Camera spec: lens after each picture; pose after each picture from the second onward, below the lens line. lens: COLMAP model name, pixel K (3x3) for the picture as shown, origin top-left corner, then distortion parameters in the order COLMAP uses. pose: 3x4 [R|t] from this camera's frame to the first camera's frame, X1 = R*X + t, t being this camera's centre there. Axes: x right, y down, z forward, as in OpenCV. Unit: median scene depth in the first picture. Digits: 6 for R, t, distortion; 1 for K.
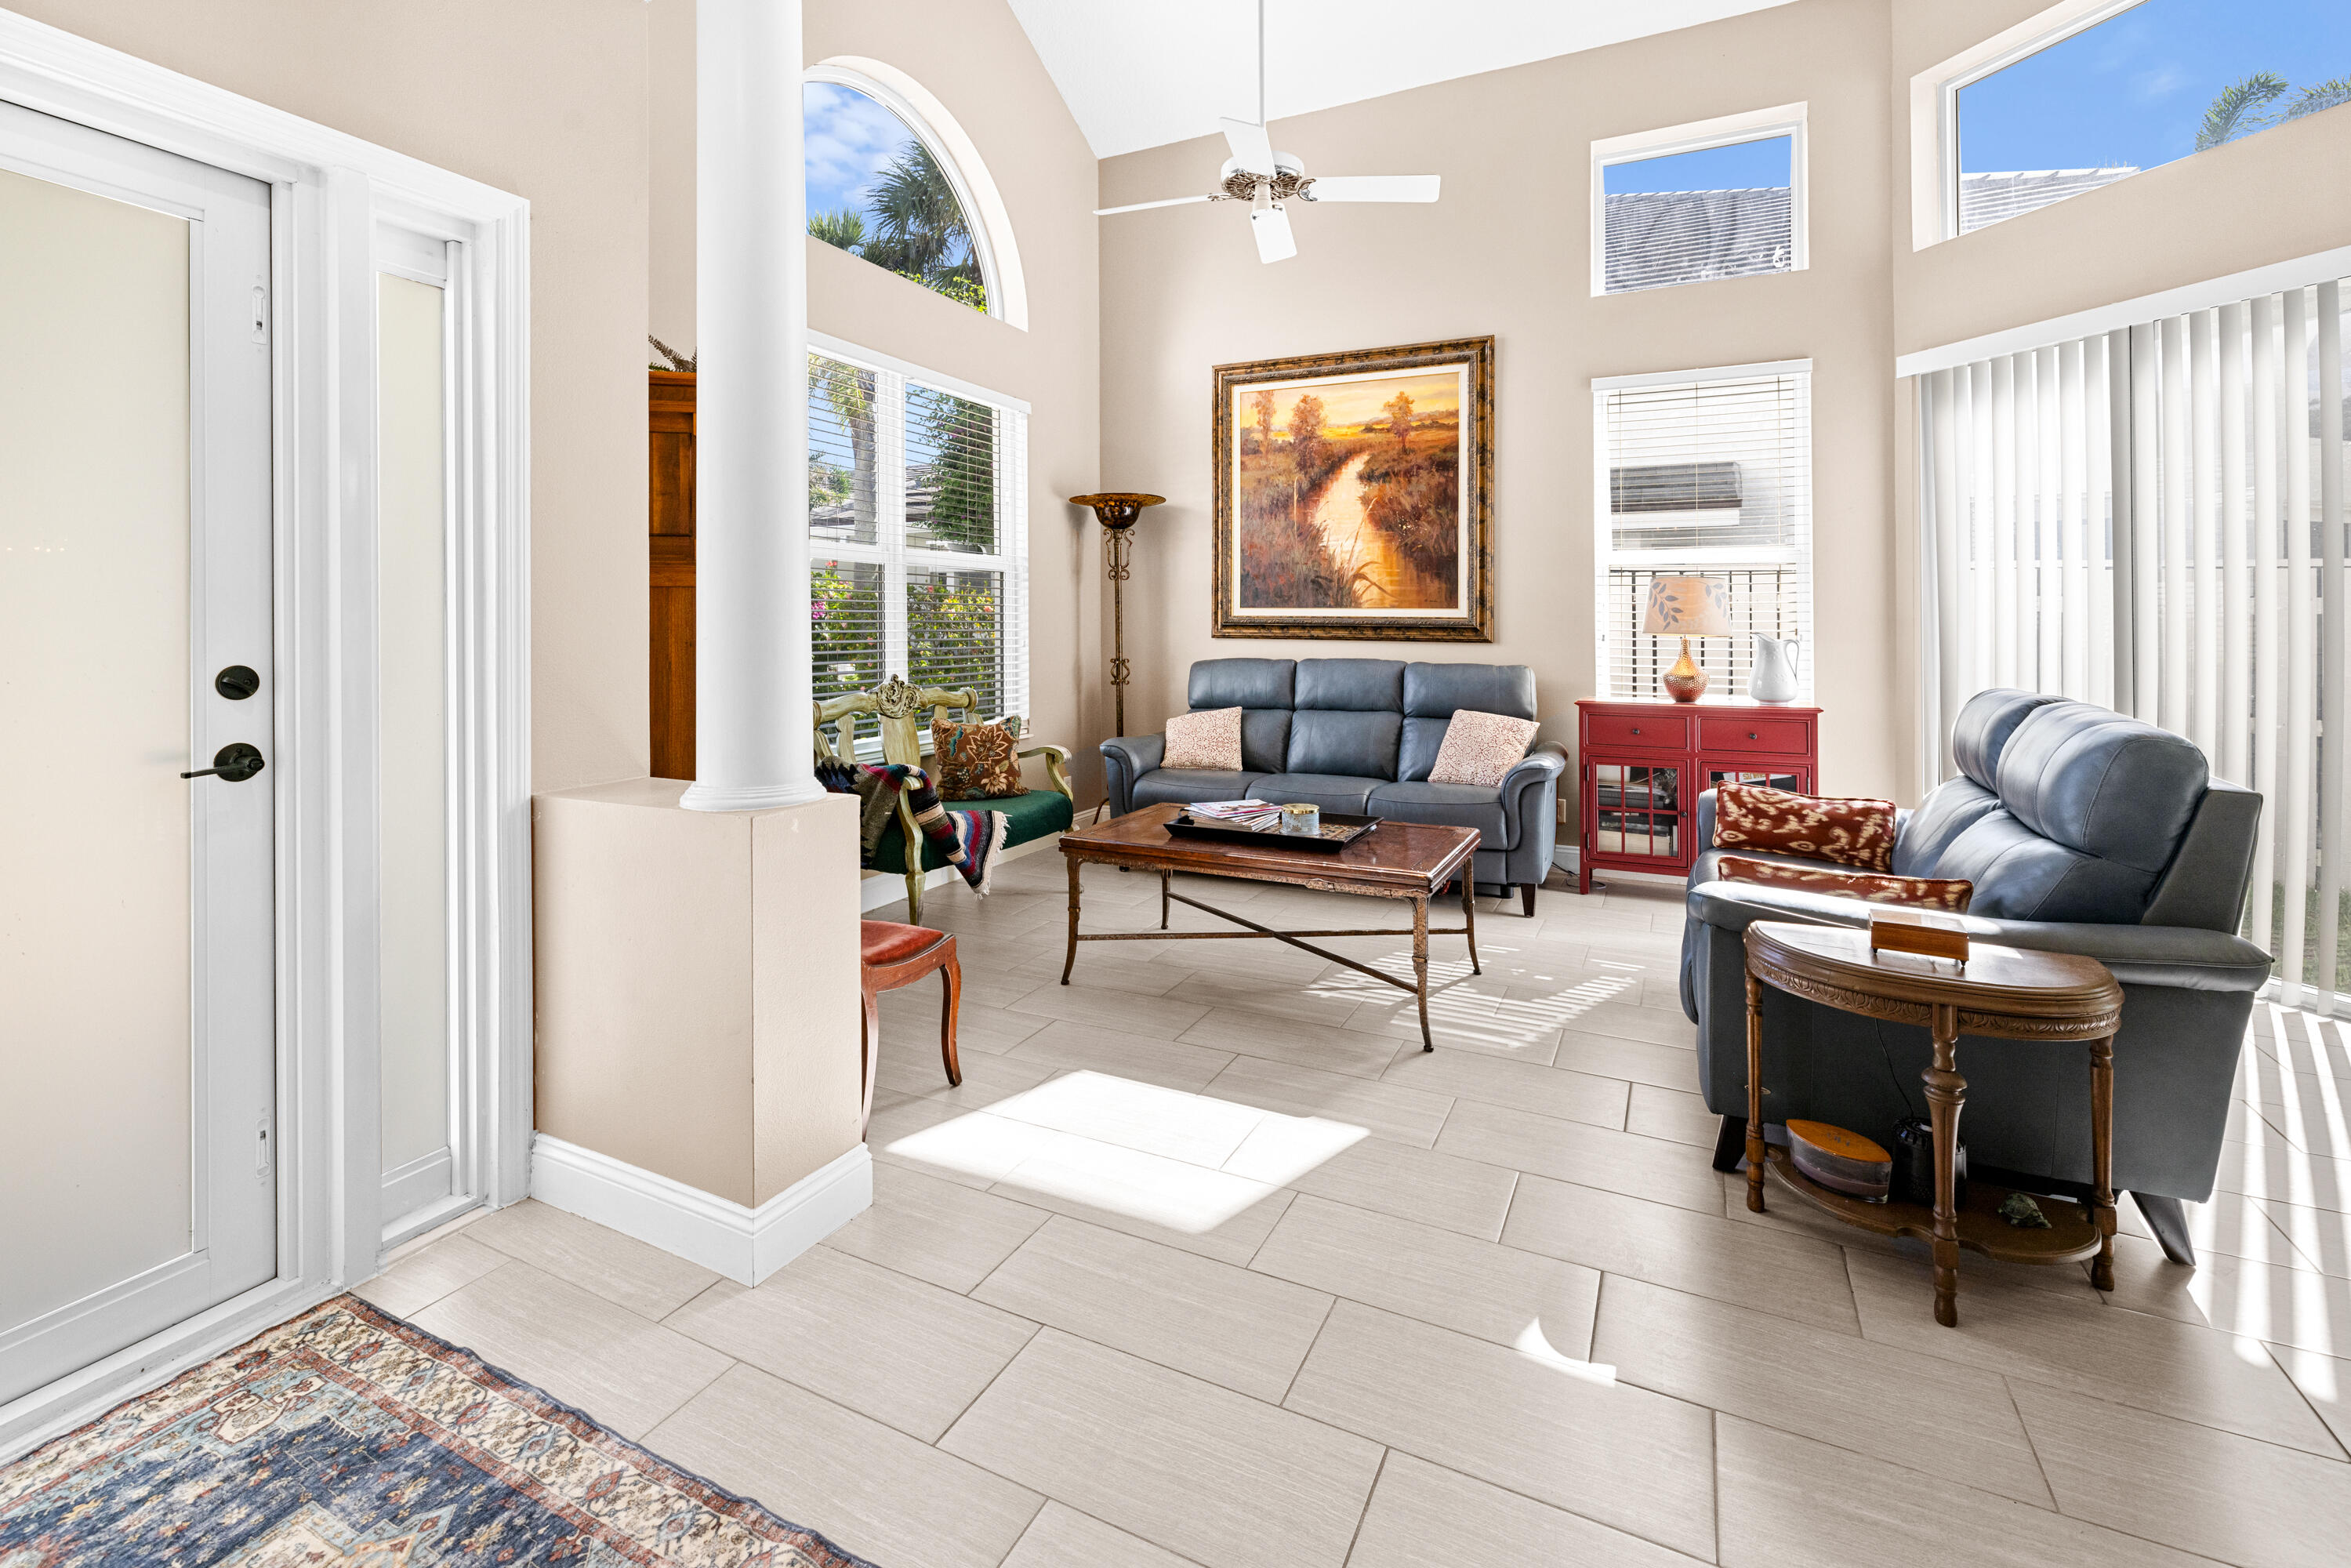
lens RADIAL K [[1046.5, 0, 1179.9], [0, 1046.5, 611.5], [0, 0, 1]] dist [0.002618, 0.000756]
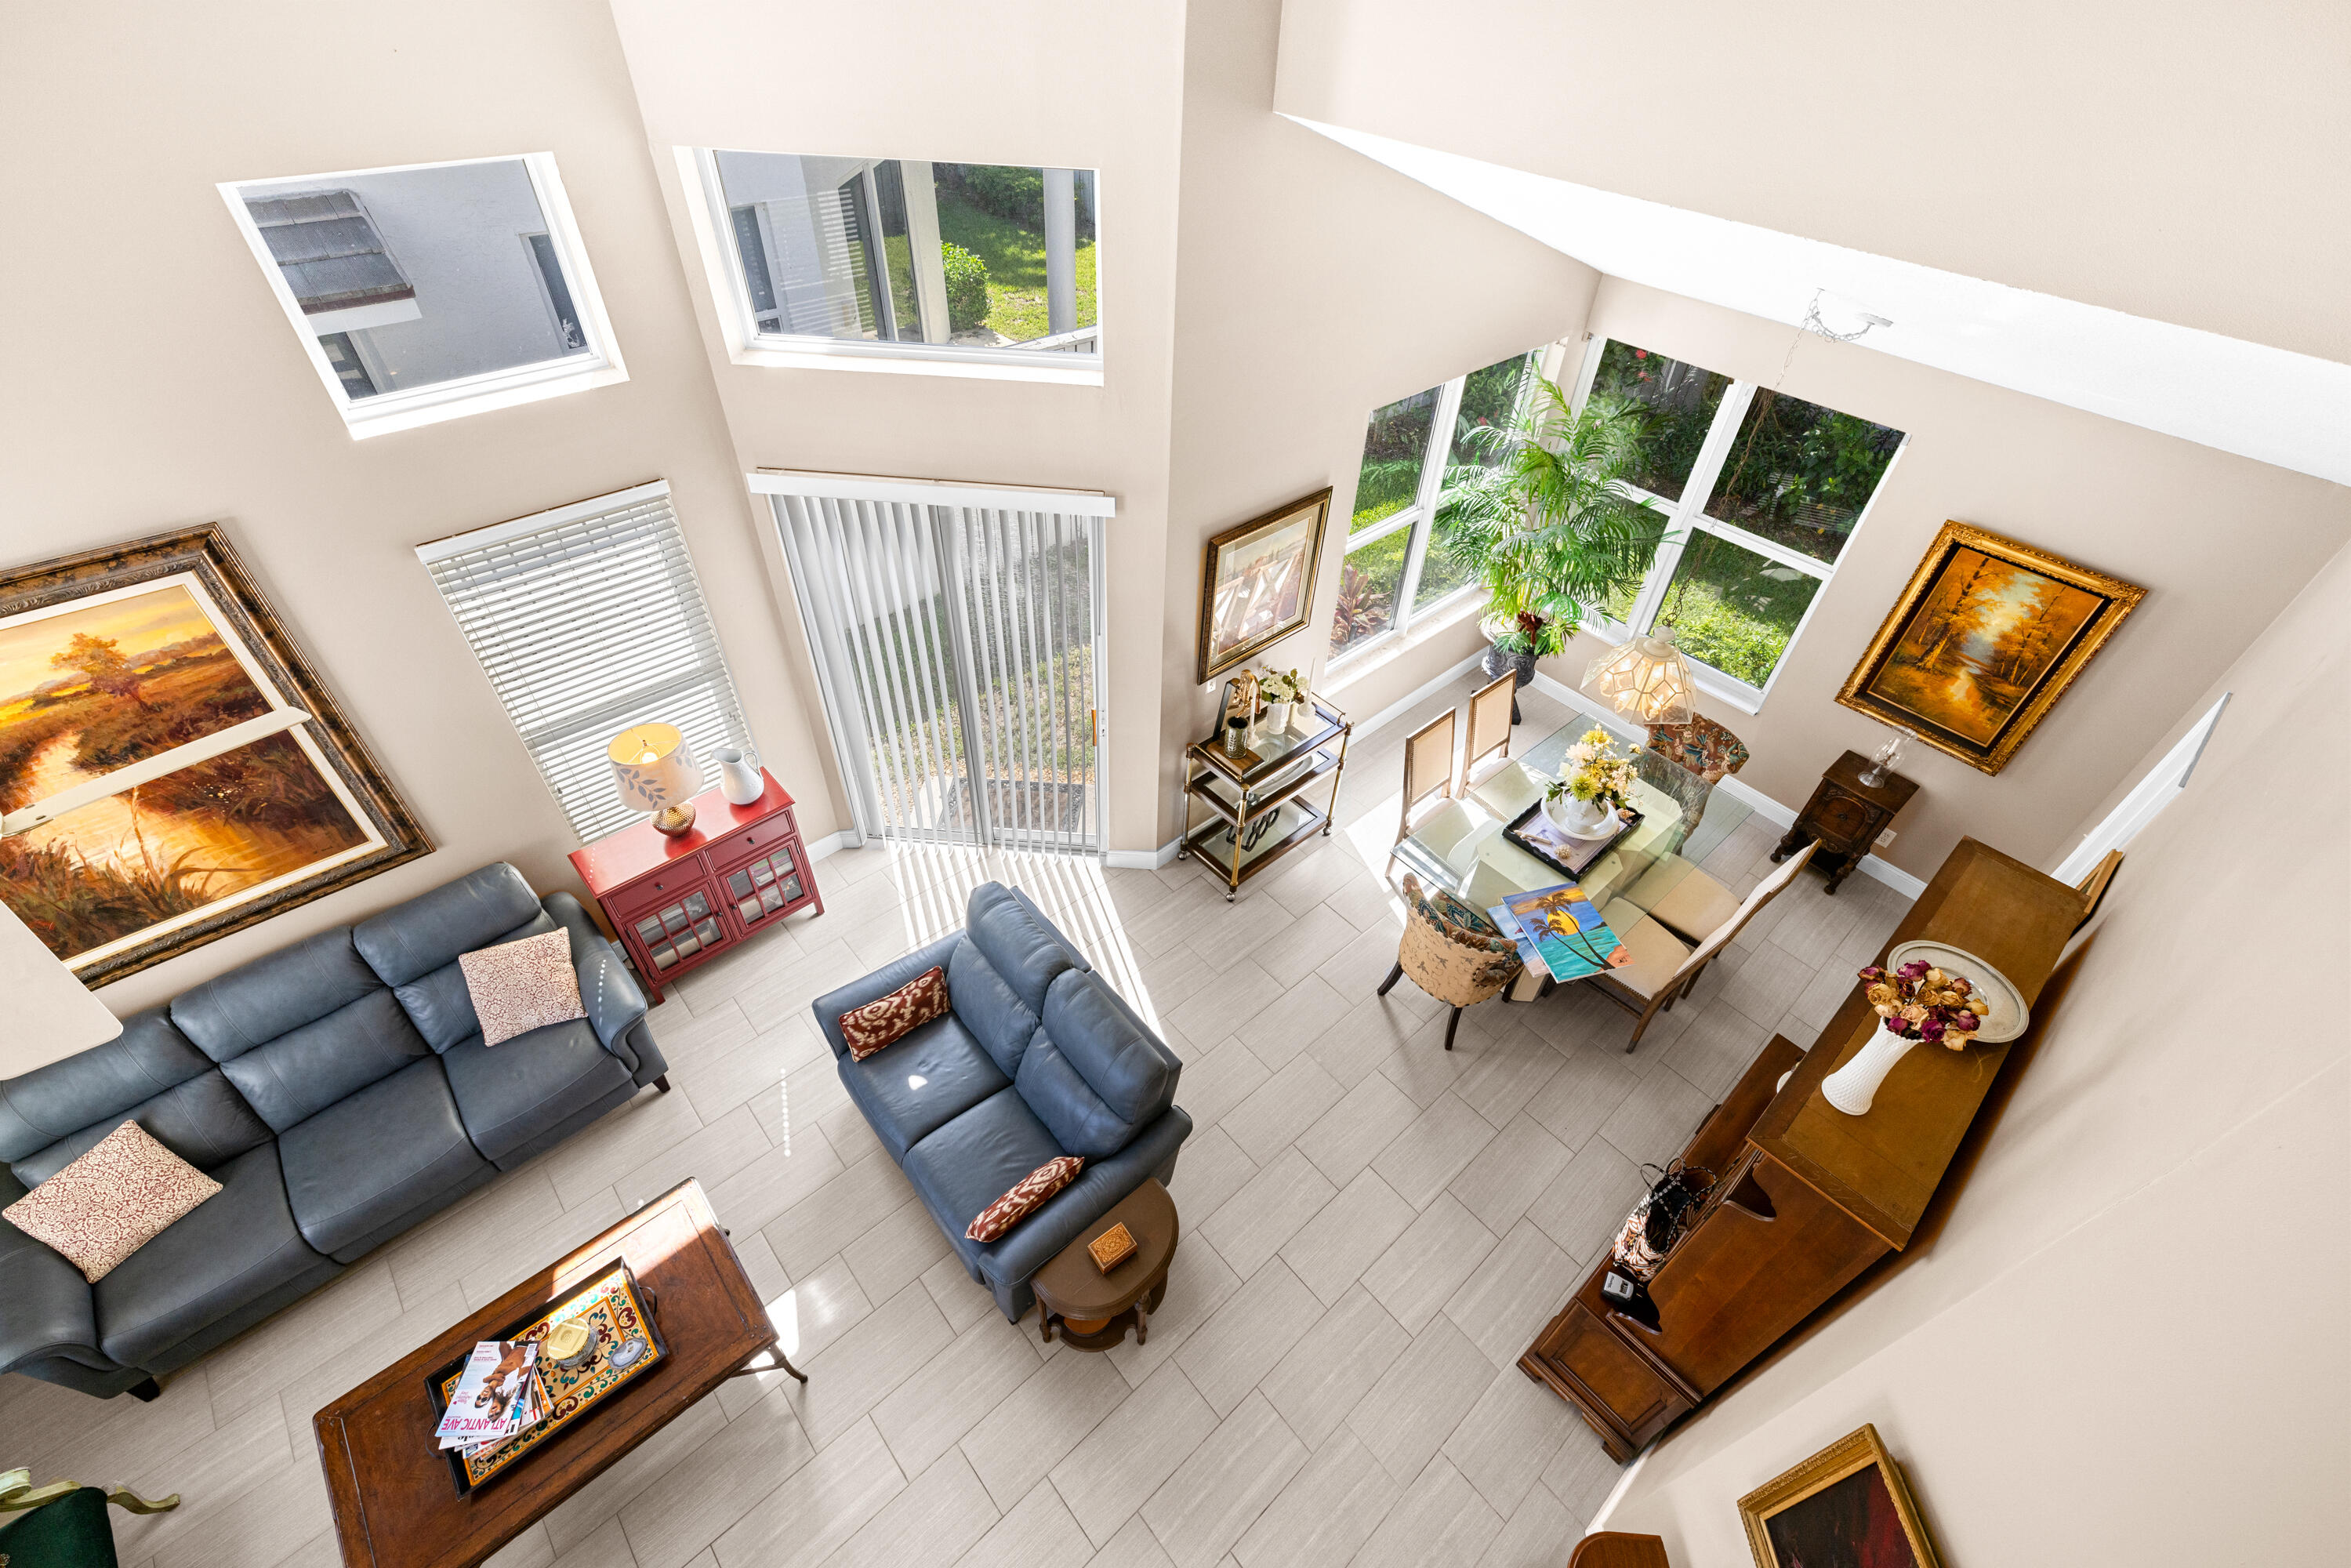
lens RADIAL K [[975.7, 0, 1167.6], [0, 975.7, 783.3], [0, 0, 1]] dist [0.003075, 0.000253]
pose [[0.383024, -0.613846, 0.690280, 0.010803], [-0.041239, 0.735159, 0.676639, -0.608635], [-0.922817, -0.287635, 0.256269, 0.274601]]
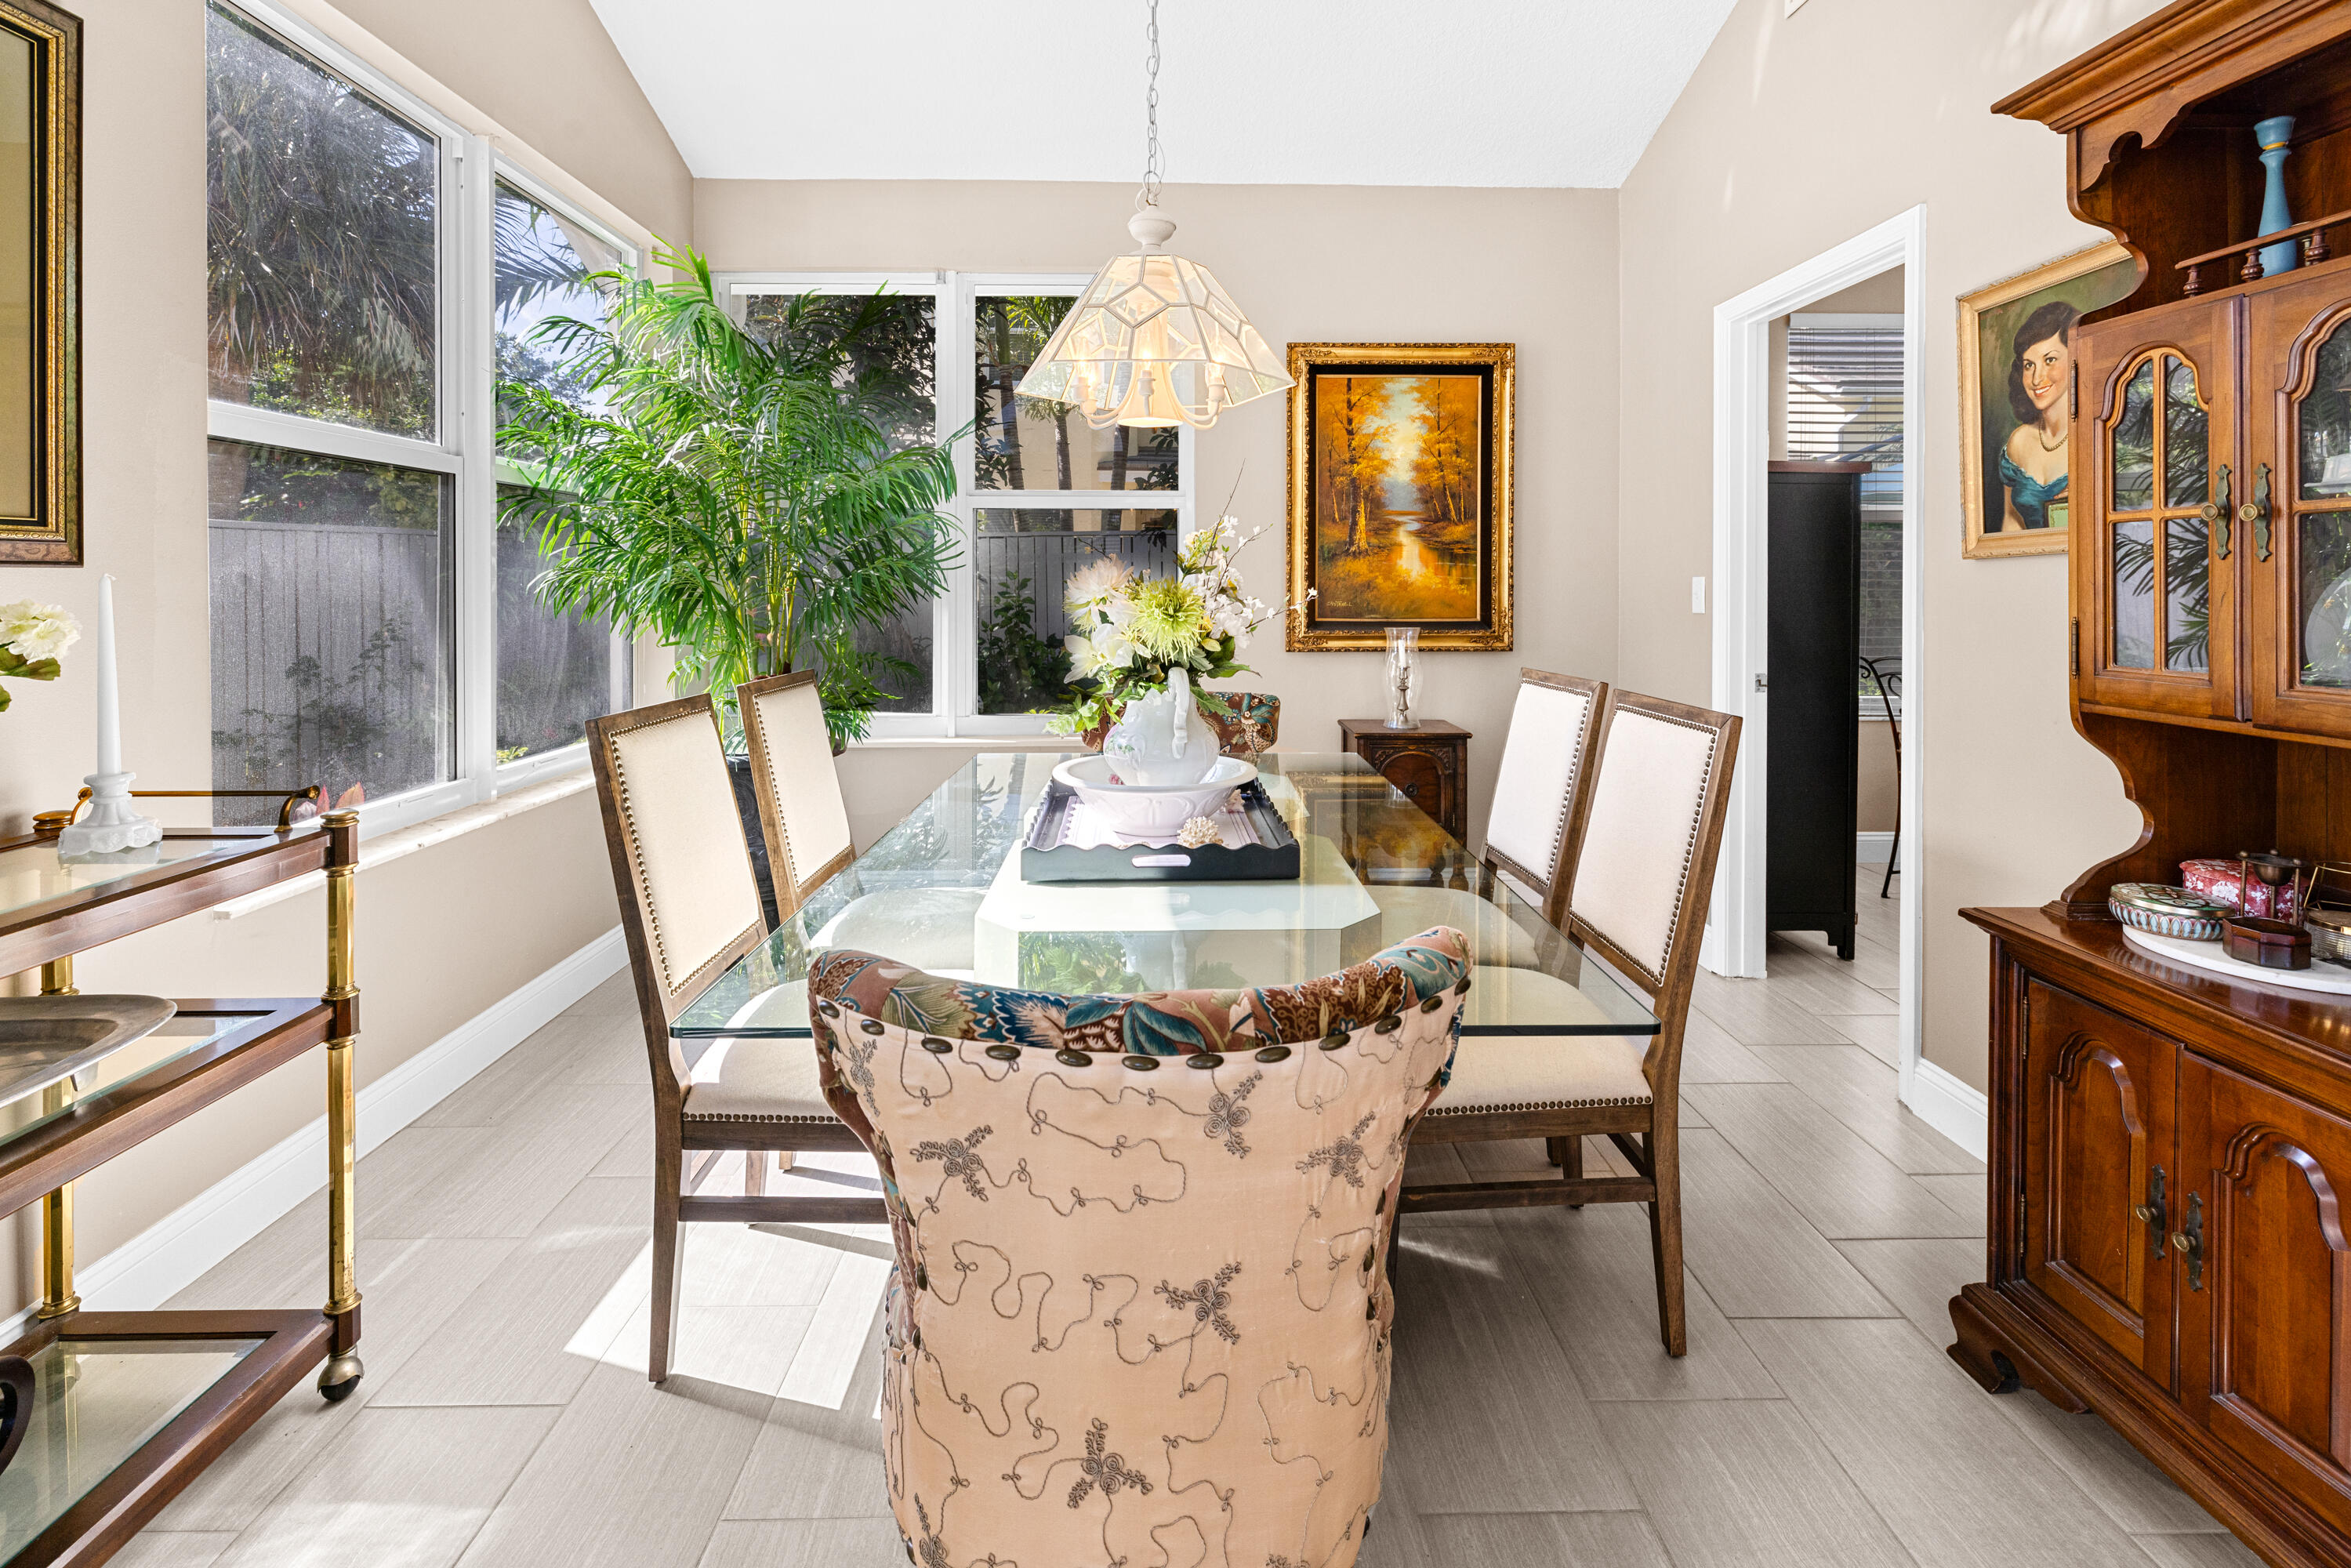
lens RADIAL K [[1066.2, 0, 1180.2], [0, 1066.2, 583.1], [0, 0, 1]] dist [0.000398, -0.001157]
pose [[-0.459845, -0.003310, 0.887993, 0.483553], [-0.009676, 0.999952, -0.001284, 0.002892], [-0.887946, -0.009182, -0.459855, 0.310010]]
